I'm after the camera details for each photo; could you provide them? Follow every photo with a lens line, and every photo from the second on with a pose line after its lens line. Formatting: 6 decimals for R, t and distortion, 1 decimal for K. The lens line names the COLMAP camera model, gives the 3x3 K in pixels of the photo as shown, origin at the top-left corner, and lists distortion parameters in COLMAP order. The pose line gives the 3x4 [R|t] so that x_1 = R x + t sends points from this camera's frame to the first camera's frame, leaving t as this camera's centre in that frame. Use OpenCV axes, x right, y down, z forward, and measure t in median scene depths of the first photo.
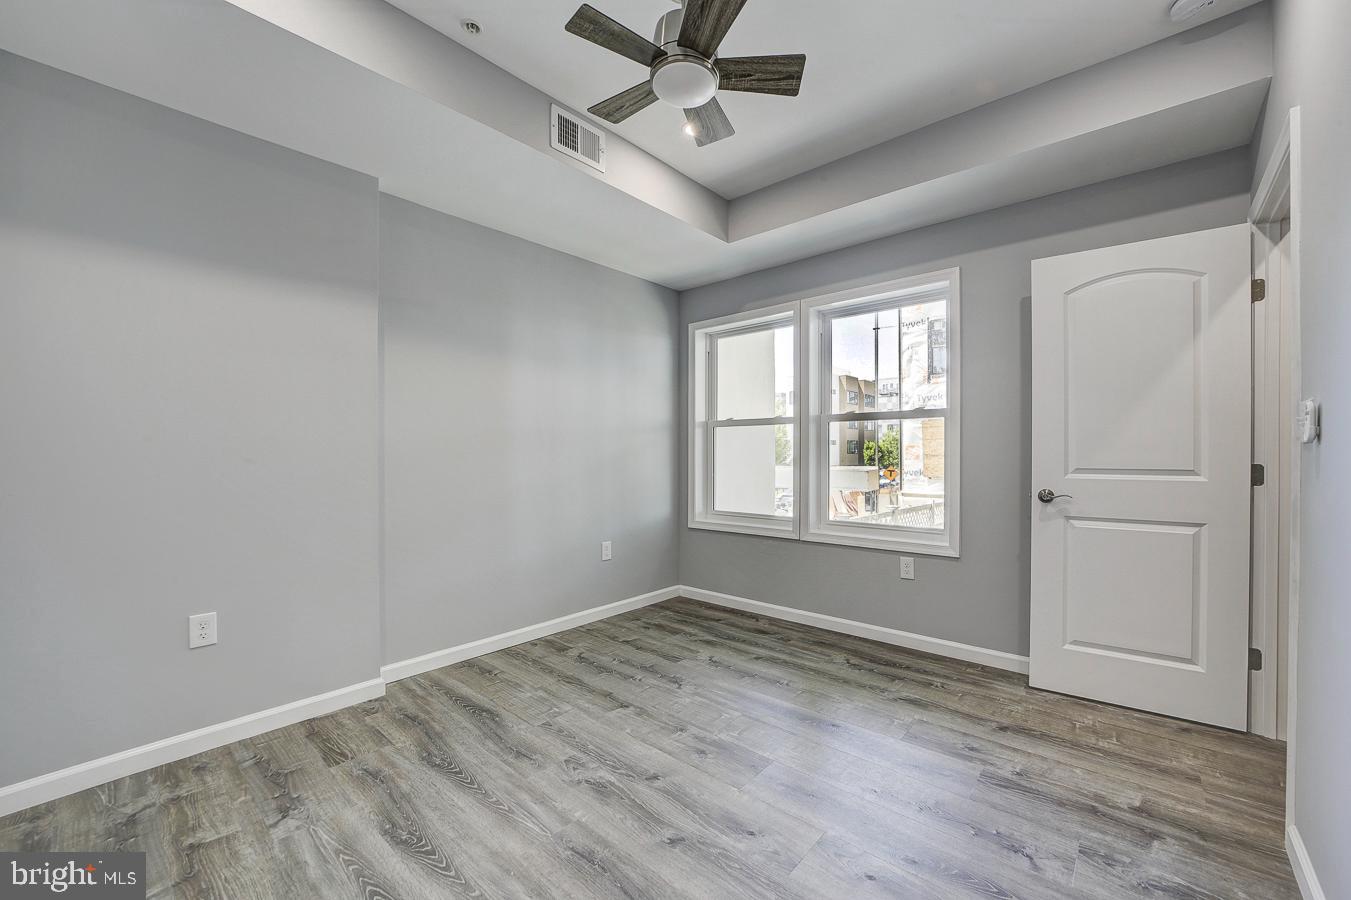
lens RADIAL K [[536.9, 0, 683.0], [0, 536.9, 456.3], [0, 0, 1]] dist [-0.015974, 0.002825]
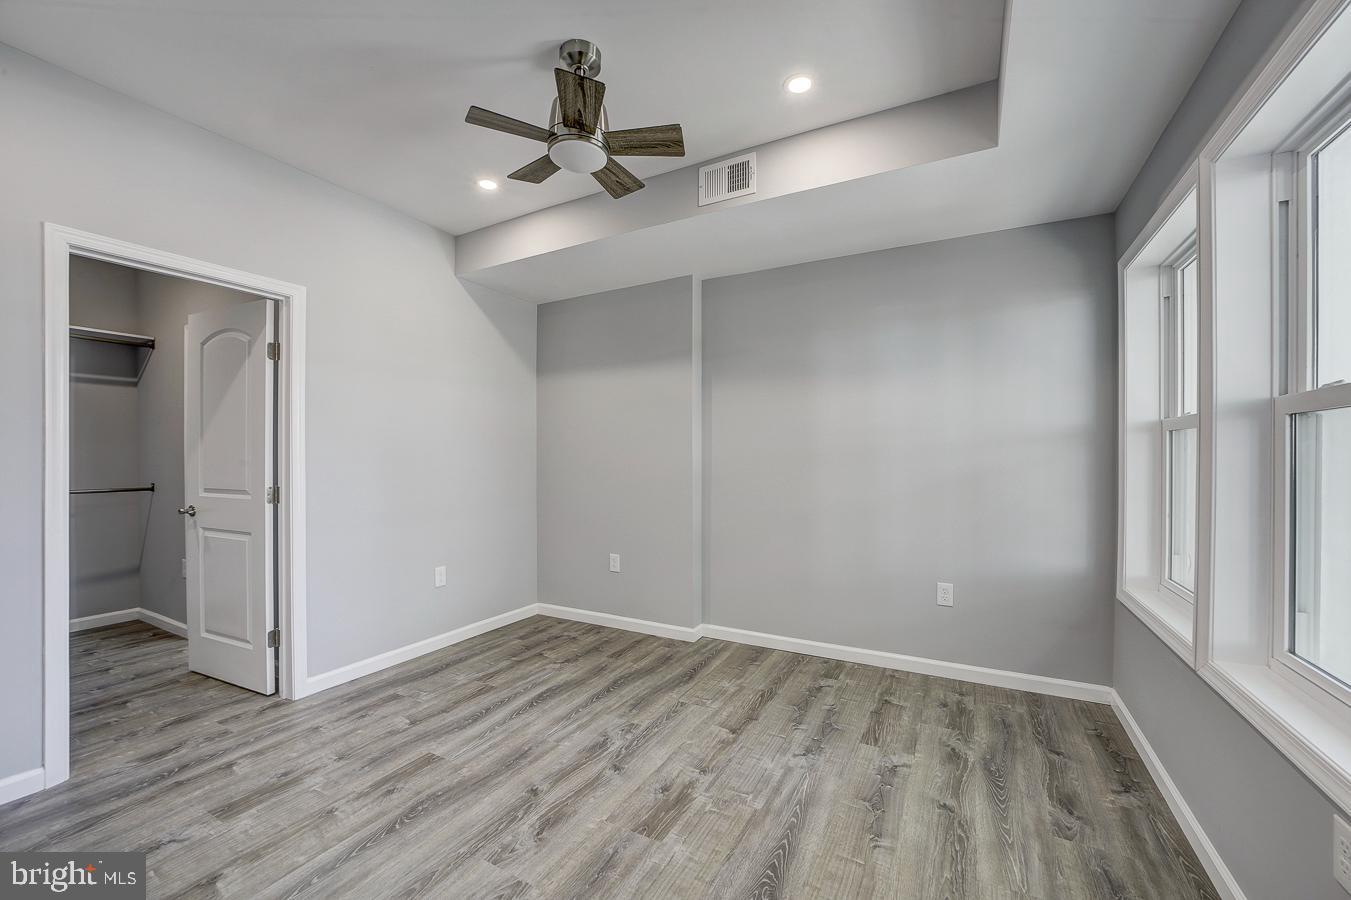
lens RADIAL K [[536.9, 0, 683.3], [0, 536.9, 453.3], [0, 0, 1]] dist [-0.015974, 0.002825]
pose [[0.224236, 0.005422, -0.974520, 0.773122], [0.002786, 0.999977, 0.006205, -0.056193], [0.974531, -0.004107, 0.224216, 0.627114]]
